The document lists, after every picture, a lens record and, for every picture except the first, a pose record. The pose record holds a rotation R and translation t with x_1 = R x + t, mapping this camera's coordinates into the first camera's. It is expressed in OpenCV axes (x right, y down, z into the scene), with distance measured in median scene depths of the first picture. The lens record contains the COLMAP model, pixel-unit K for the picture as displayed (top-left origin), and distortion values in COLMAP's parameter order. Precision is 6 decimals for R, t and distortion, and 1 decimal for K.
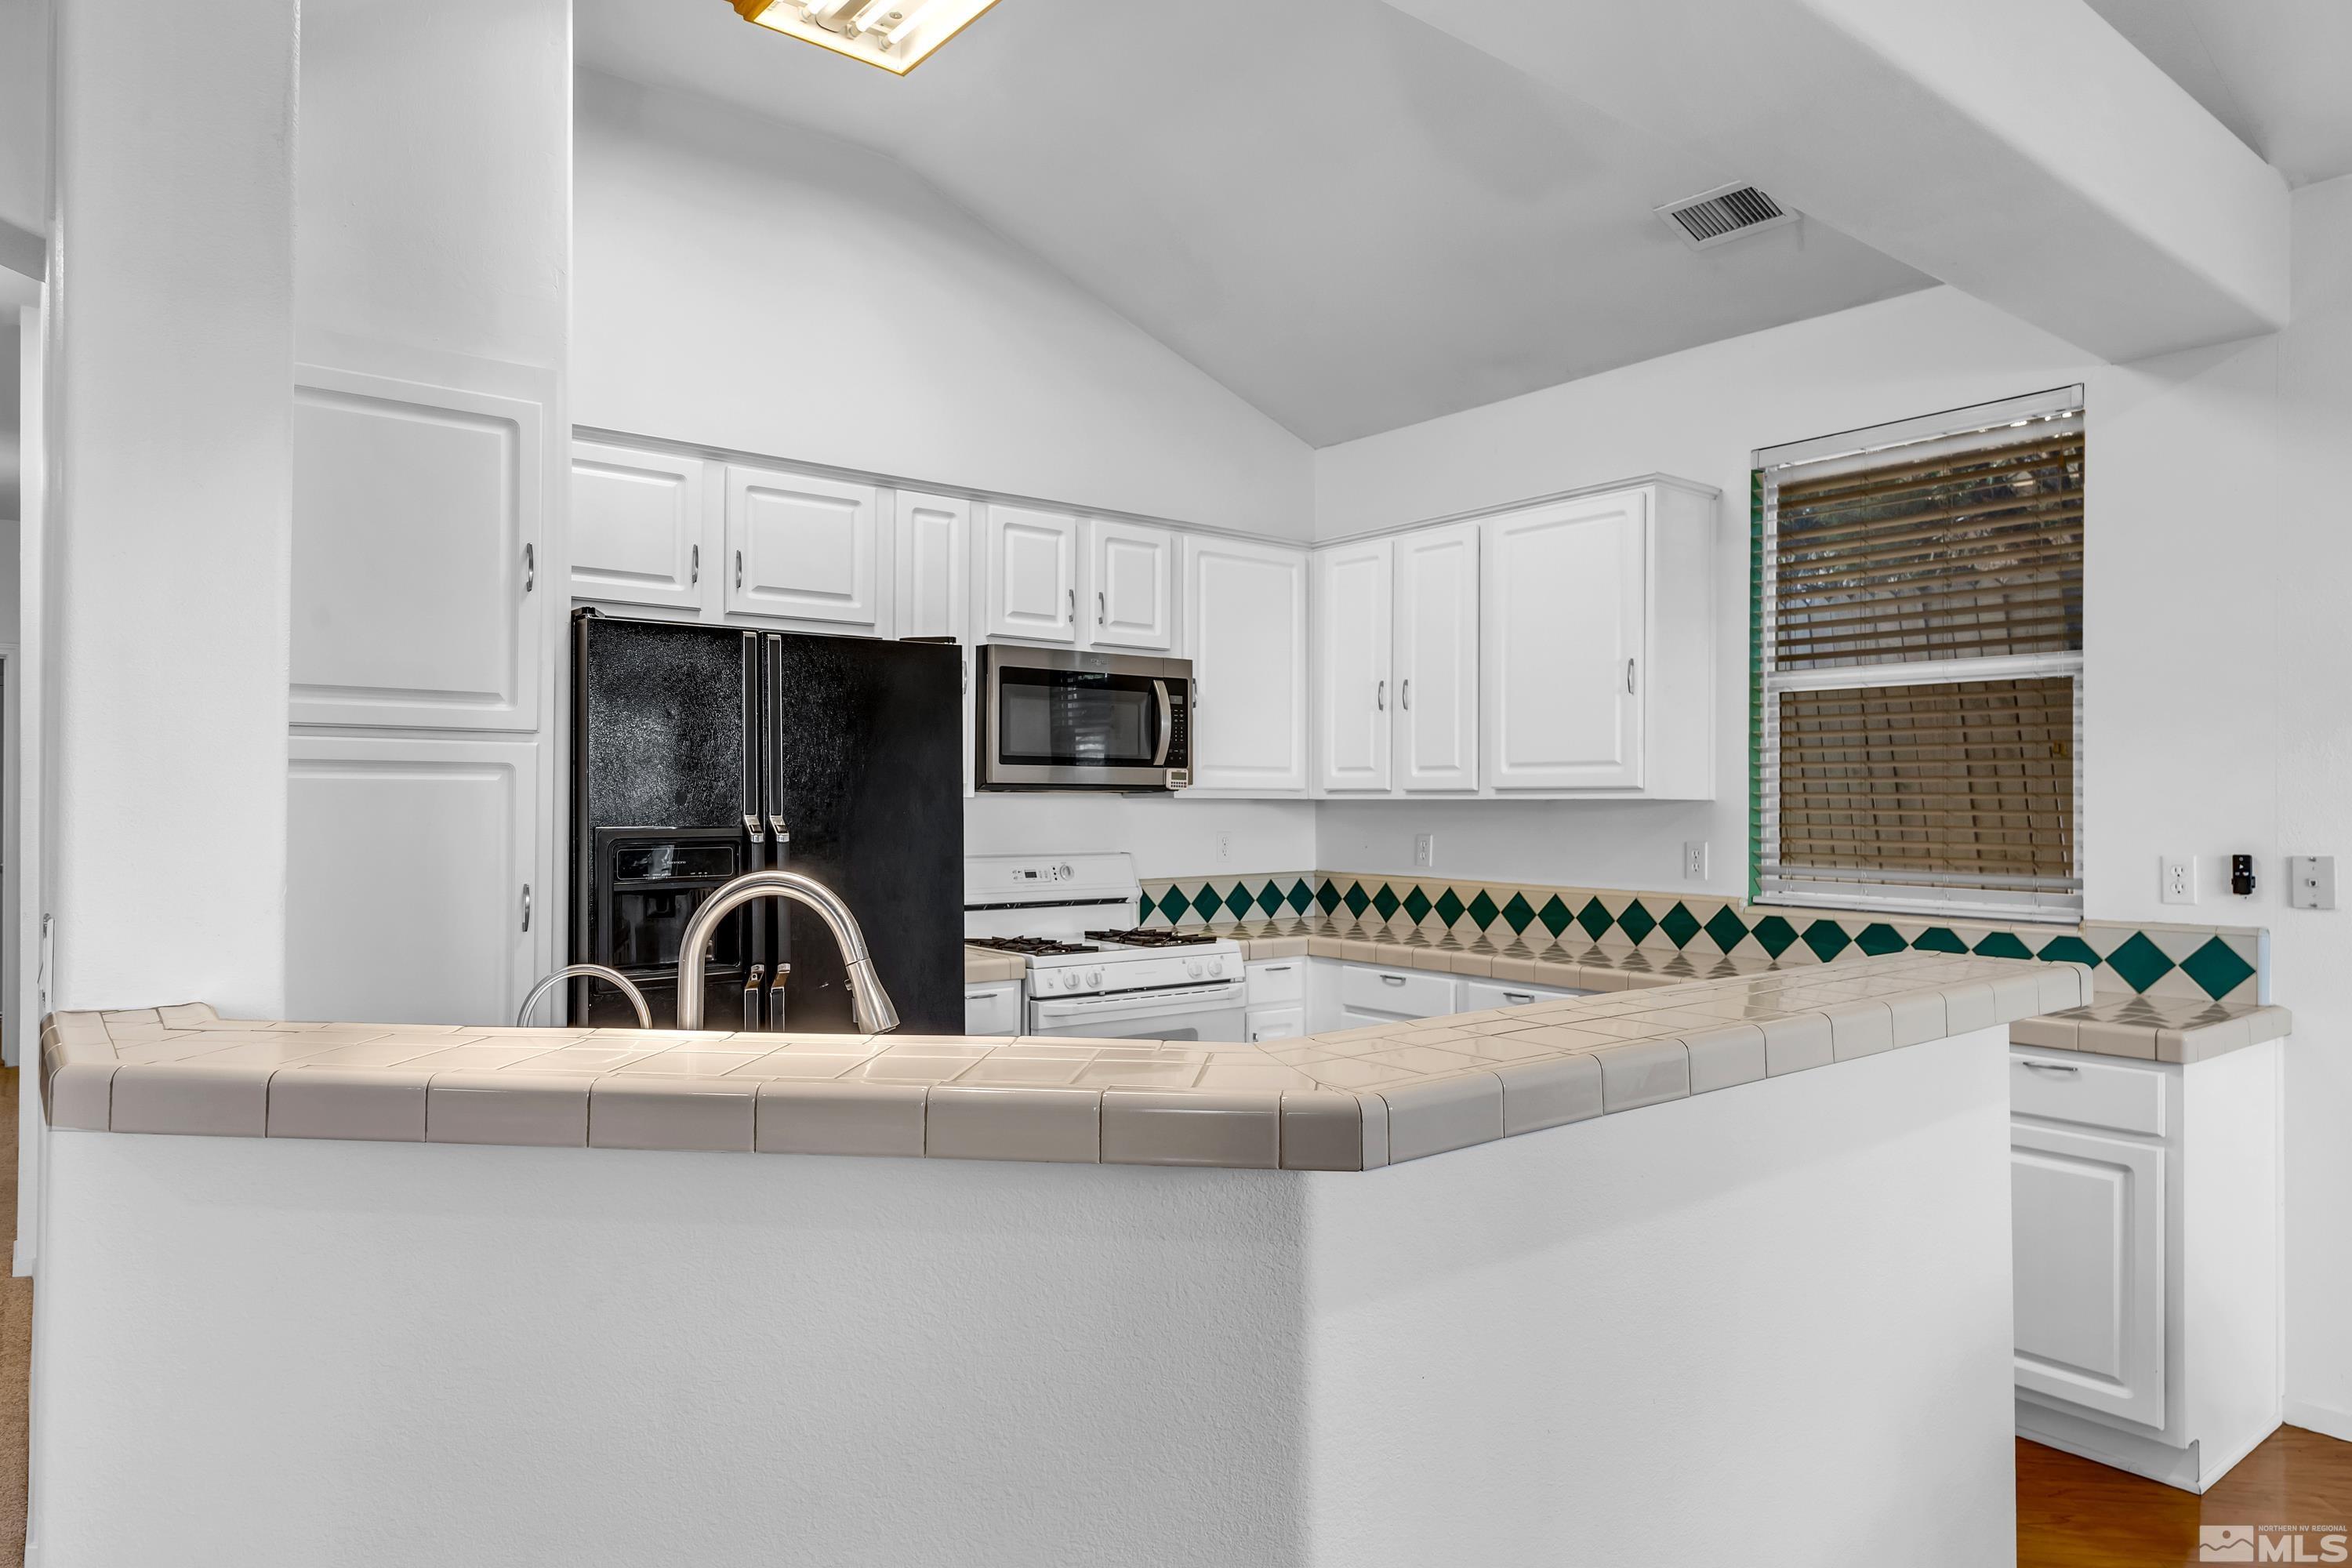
lens RADIAL K [[1430.3, 0, 1182.3], [0, 1430.3, 785.9], [0, 0, 1]] dist [-0.001727, -0.000187]
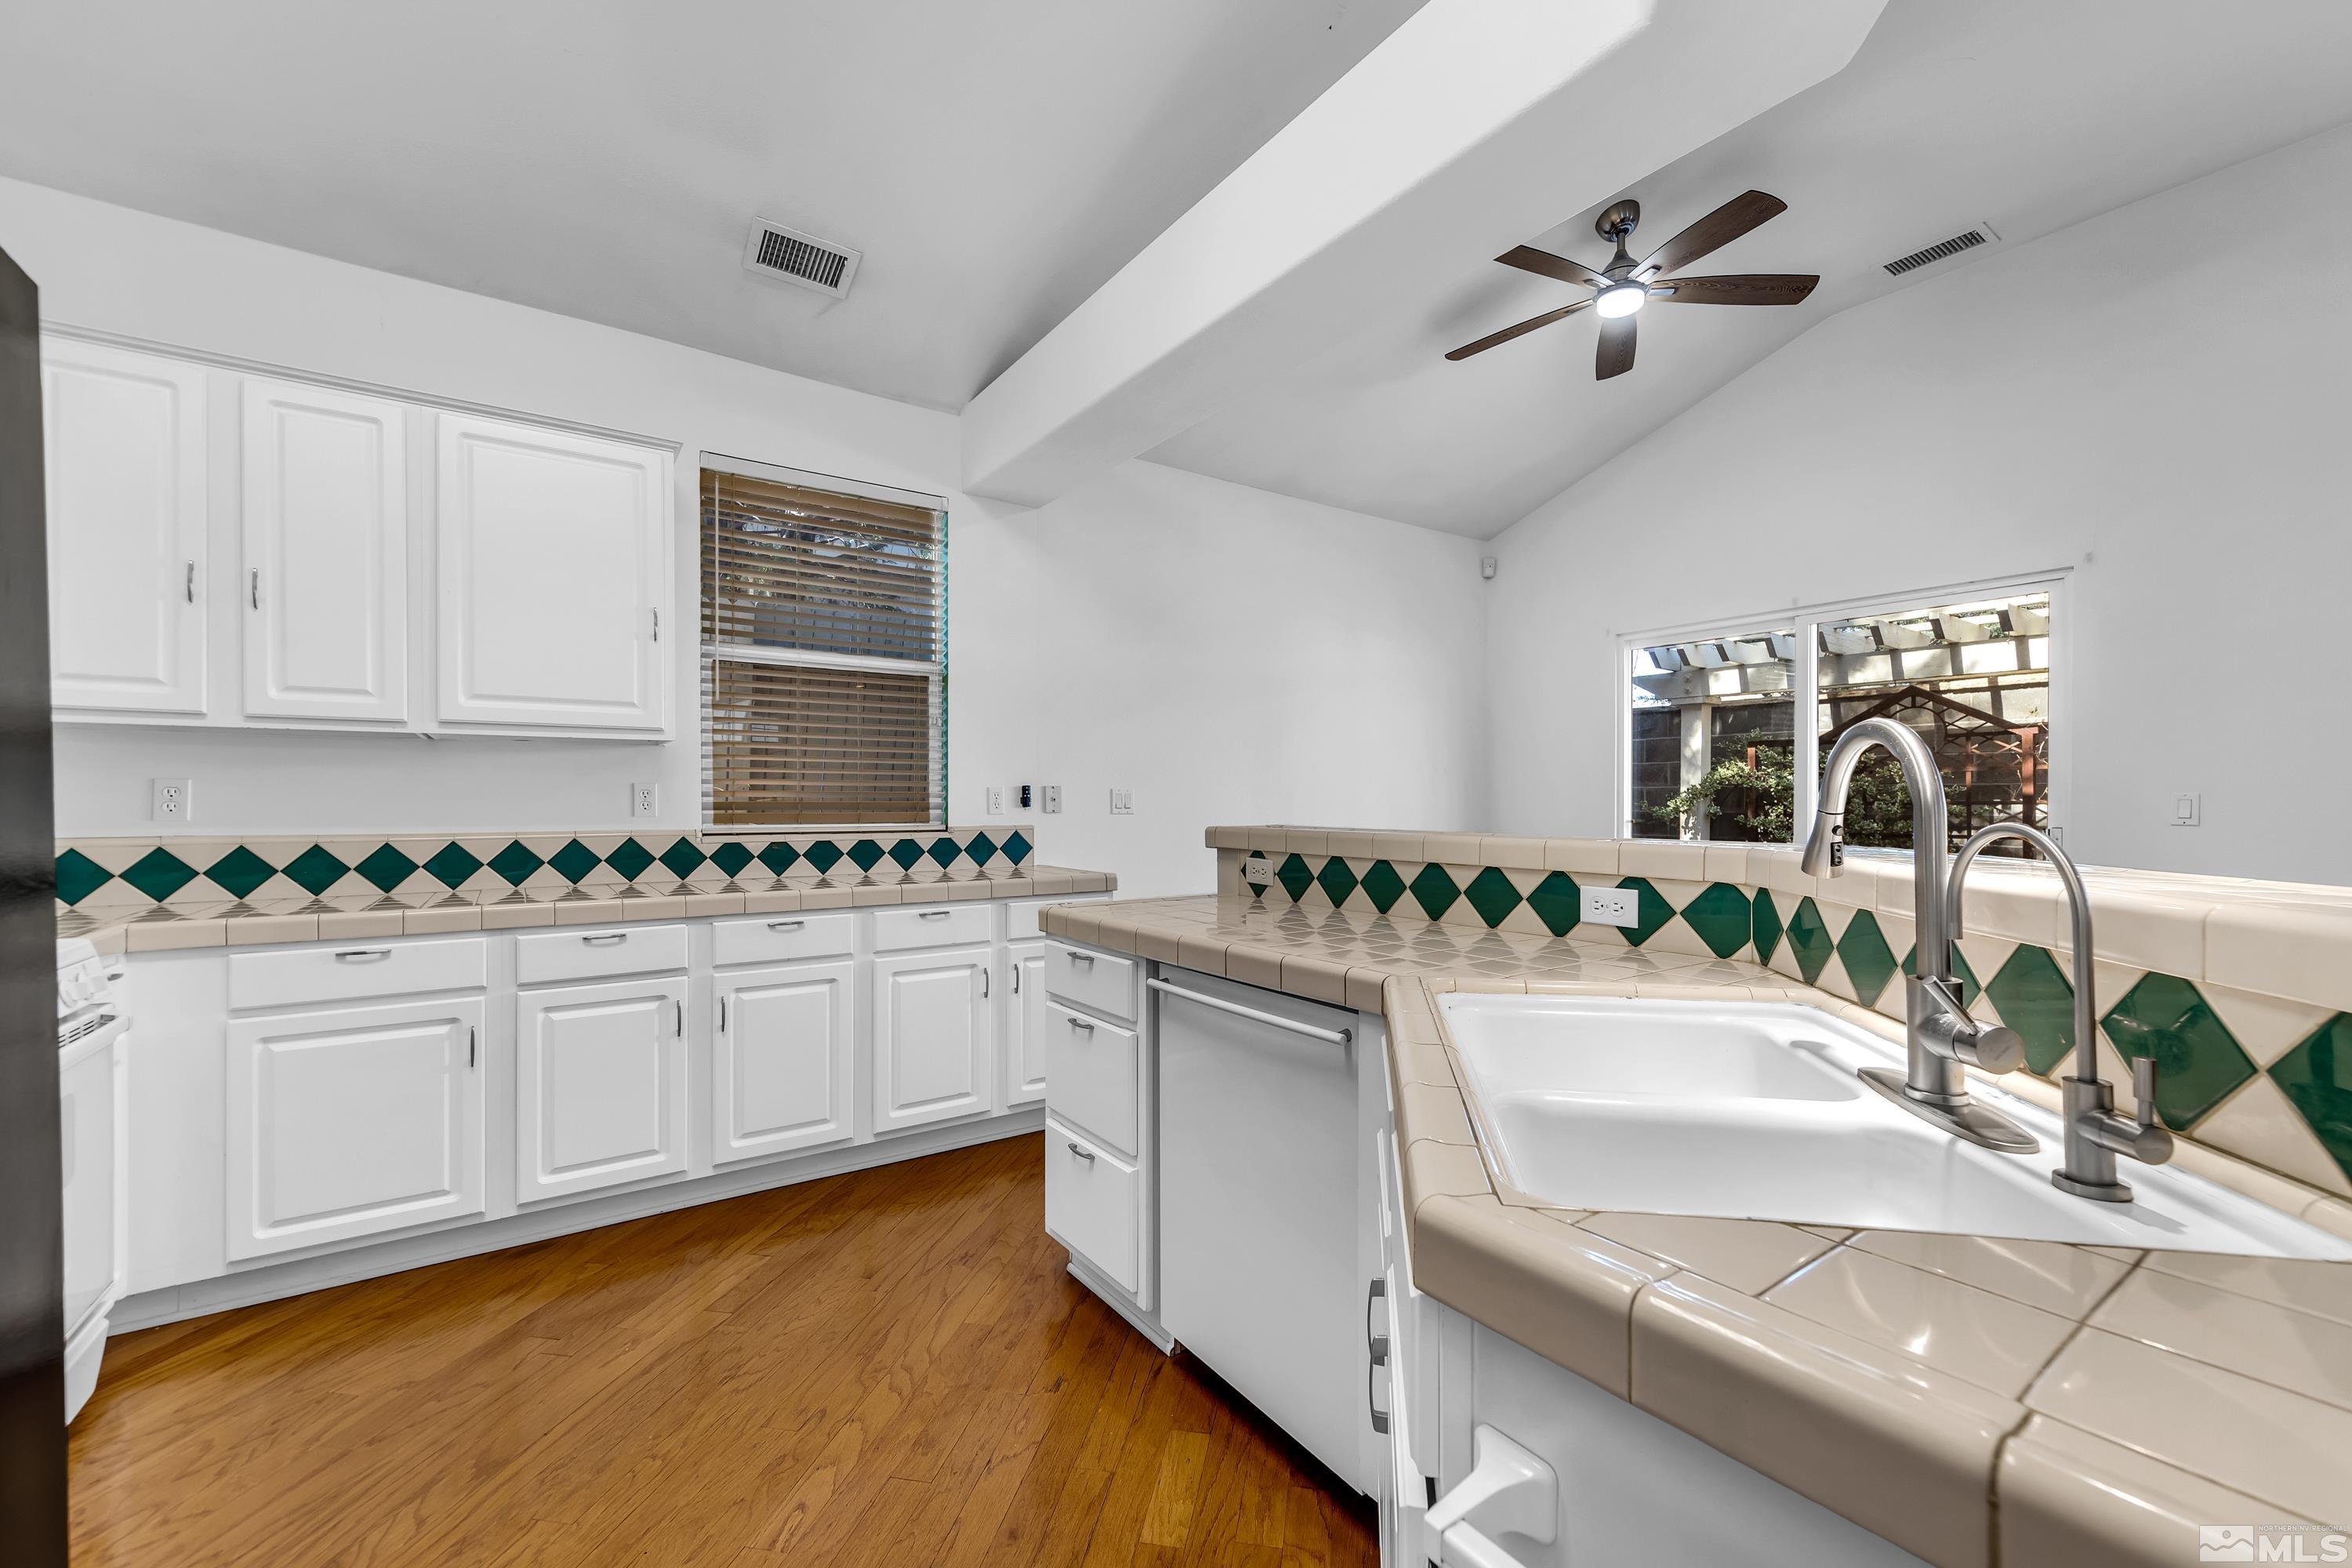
lens RADIAL K [[932.9, 0, 1182.4], [0, 932.9, 807.4], [0, 0, 1]] dist [0.001903, 0.000269]
pose [[0.067332, -0.011068, 0.997669, -0.352456], [-0.012216, 0.999854, 0.011917, 0.046487], [-0.997656, -0.012990, 0.067187, 0.558954]]
